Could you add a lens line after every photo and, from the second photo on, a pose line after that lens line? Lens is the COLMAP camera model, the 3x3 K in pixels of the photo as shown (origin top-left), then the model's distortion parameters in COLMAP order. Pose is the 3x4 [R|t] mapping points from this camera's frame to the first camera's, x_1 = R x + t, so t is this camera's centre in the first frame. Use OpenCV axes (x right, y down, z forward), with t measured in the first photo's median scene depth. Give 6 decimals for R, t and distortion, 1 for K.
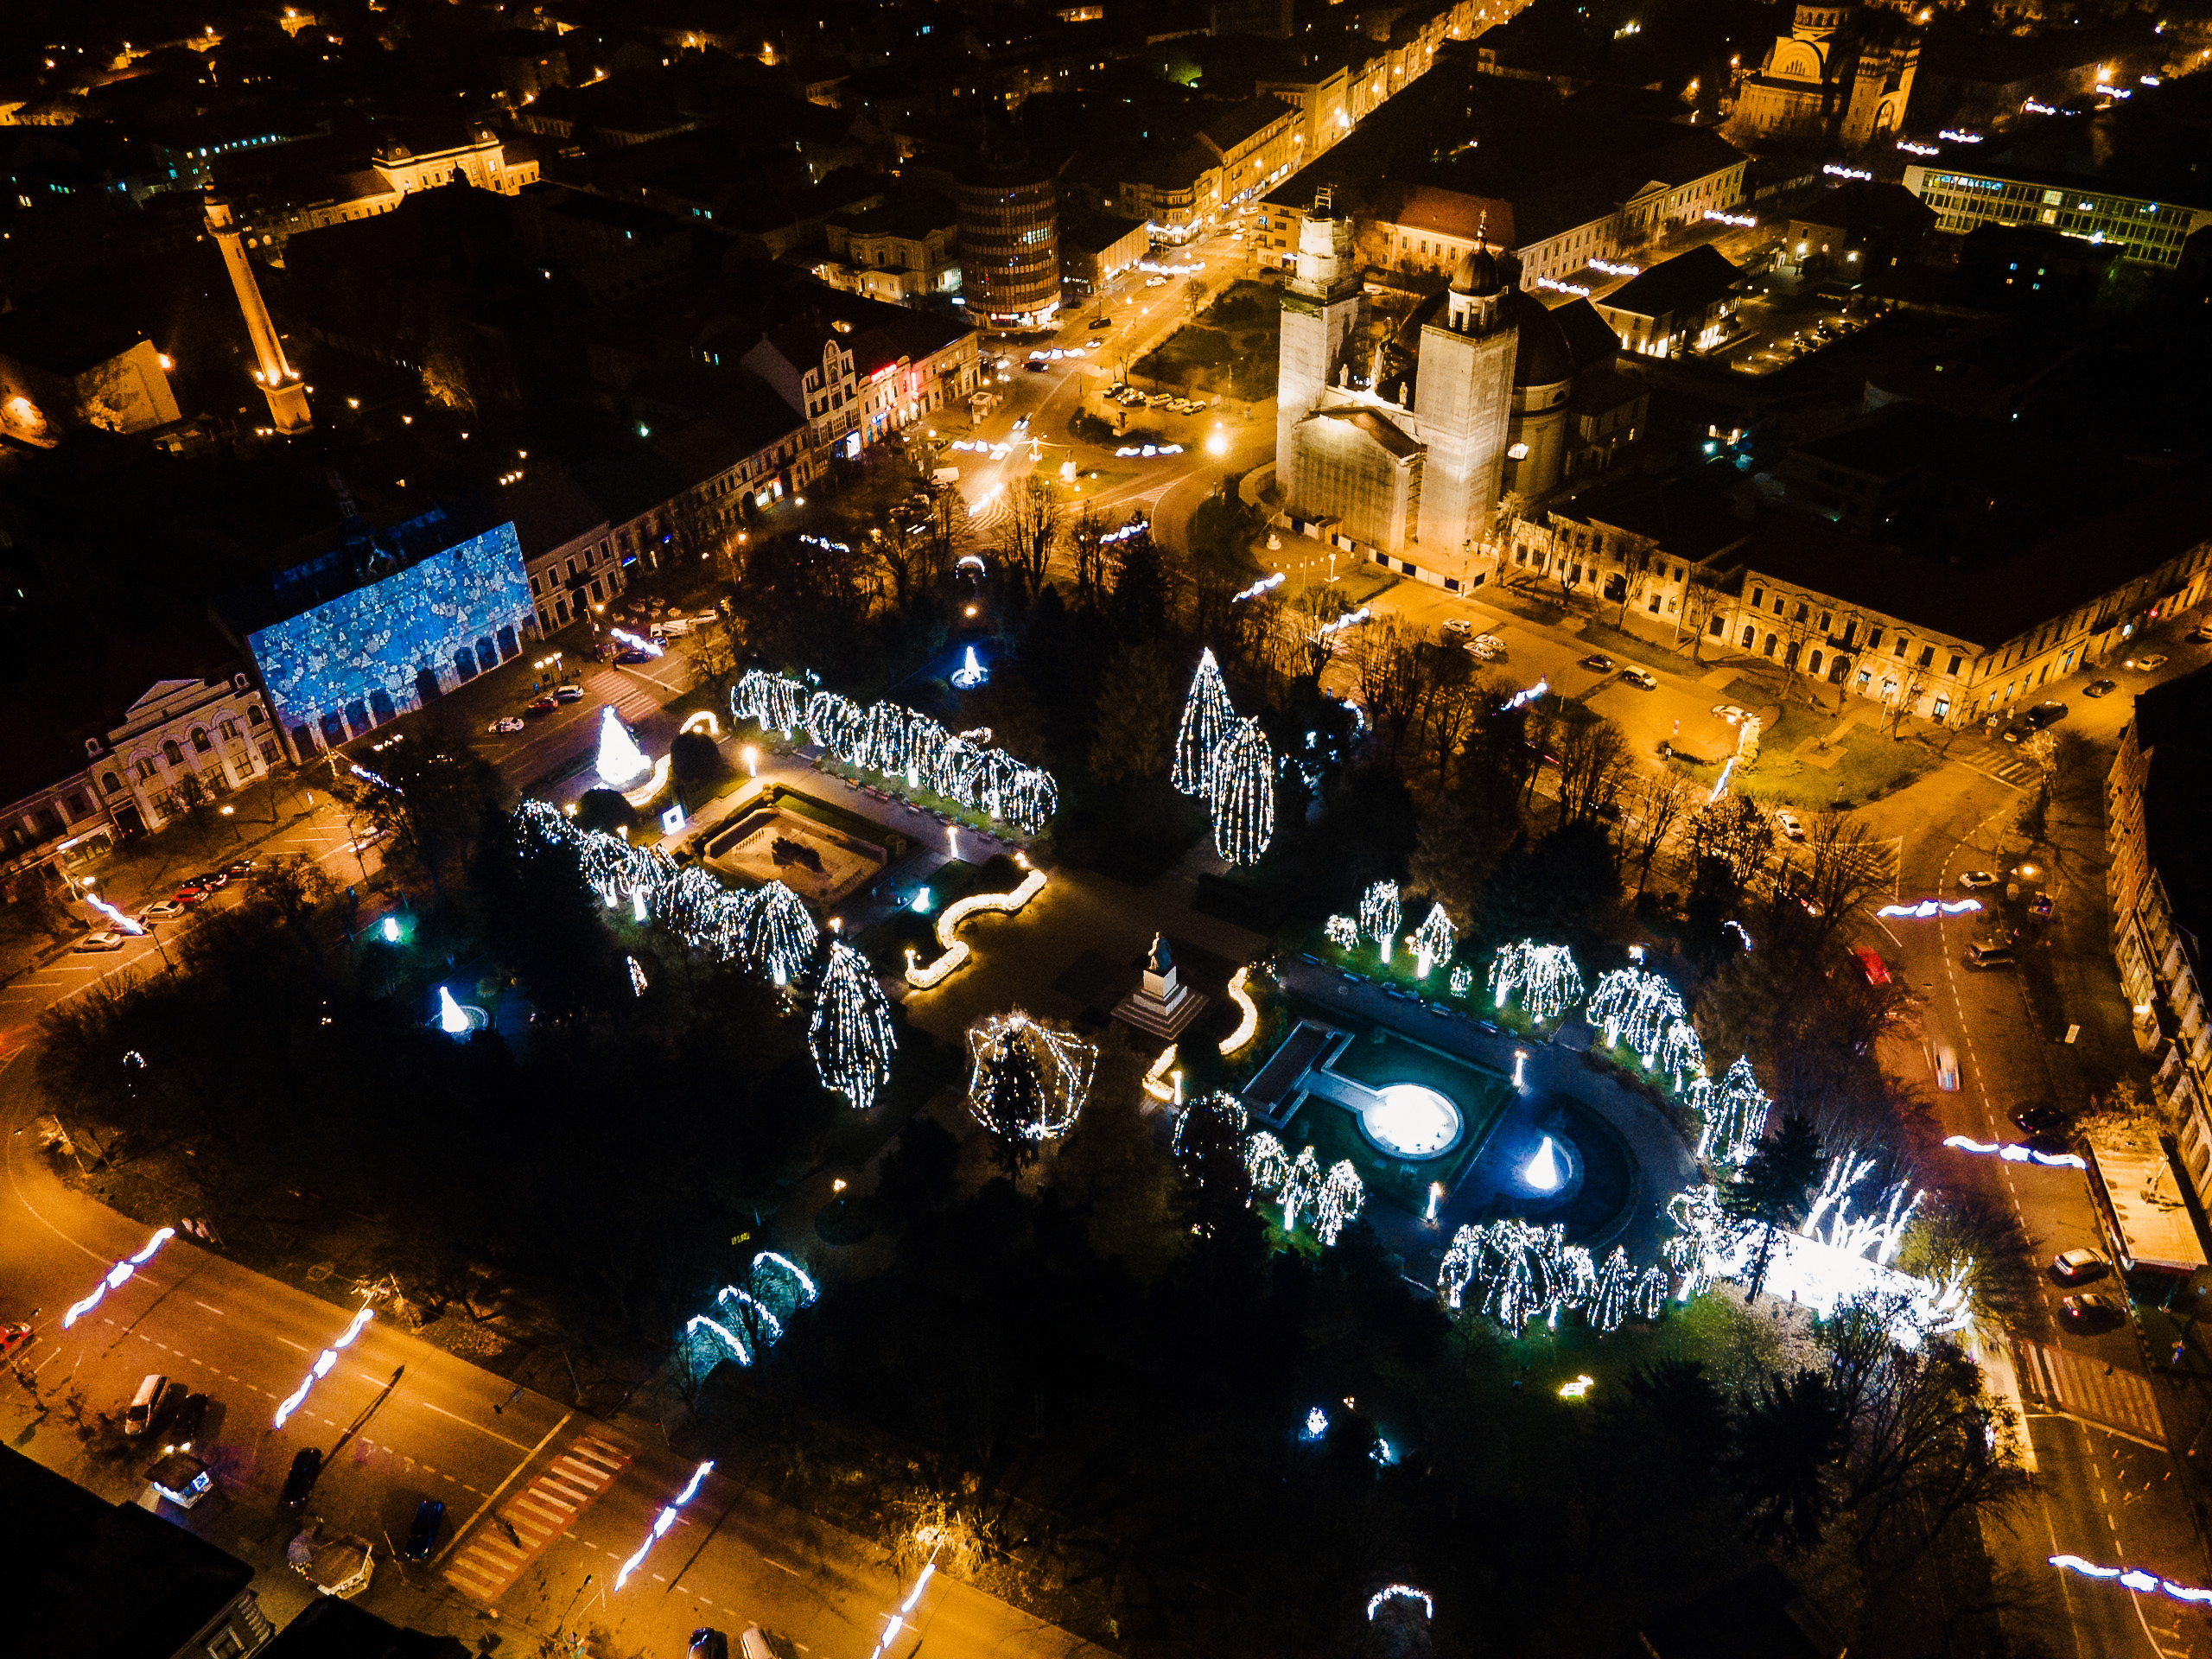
lens RADIAL K [[1525.6, 0, 1106.0], [0, 1525.6, 829.5], [0, 0, 1]] dist [-0.010149, 0.065835]
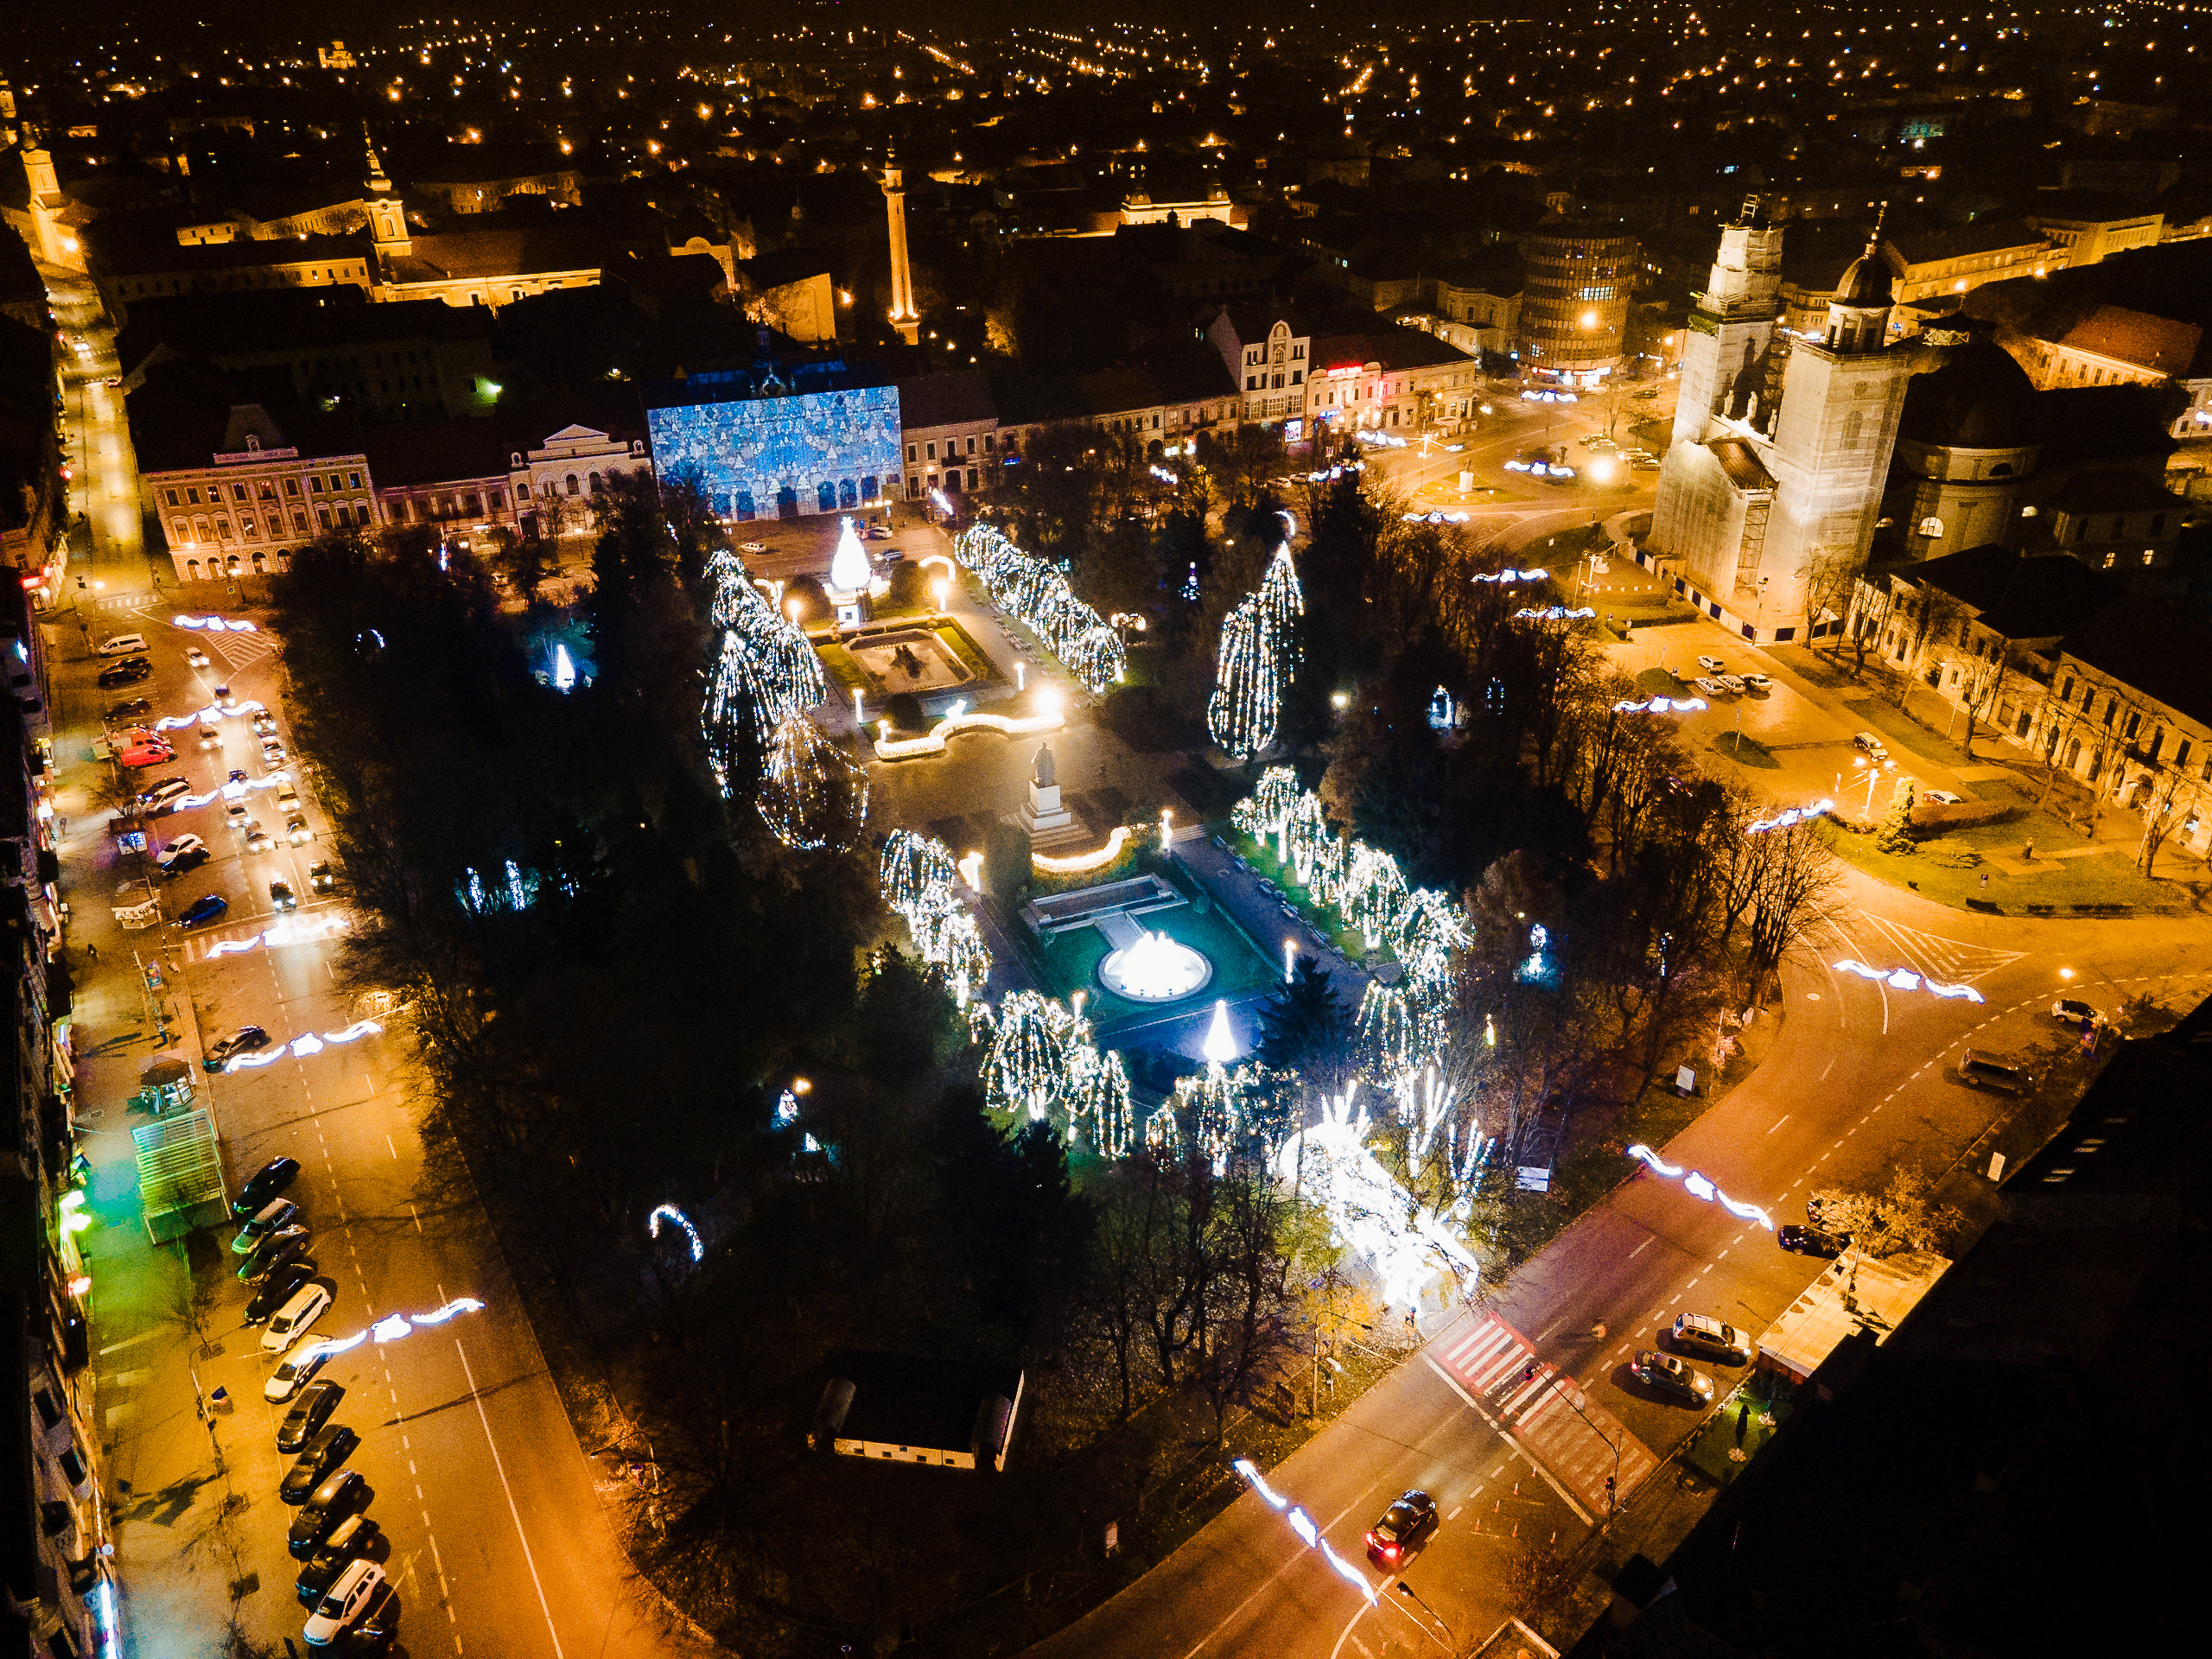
lens RADIAL K [[1553.4, 0, 1106.0], [0, 1553.4, 829.5], [0, 0, 1]] dist [-0.026589, 0.080338]
pose [[0.838479, 0.279149, -0.468006, 0.362741], [-0.330032, 0.943540, -0.028497, 0.089791], [0.433627, 0.178351, 0.883266, 0.086197]]
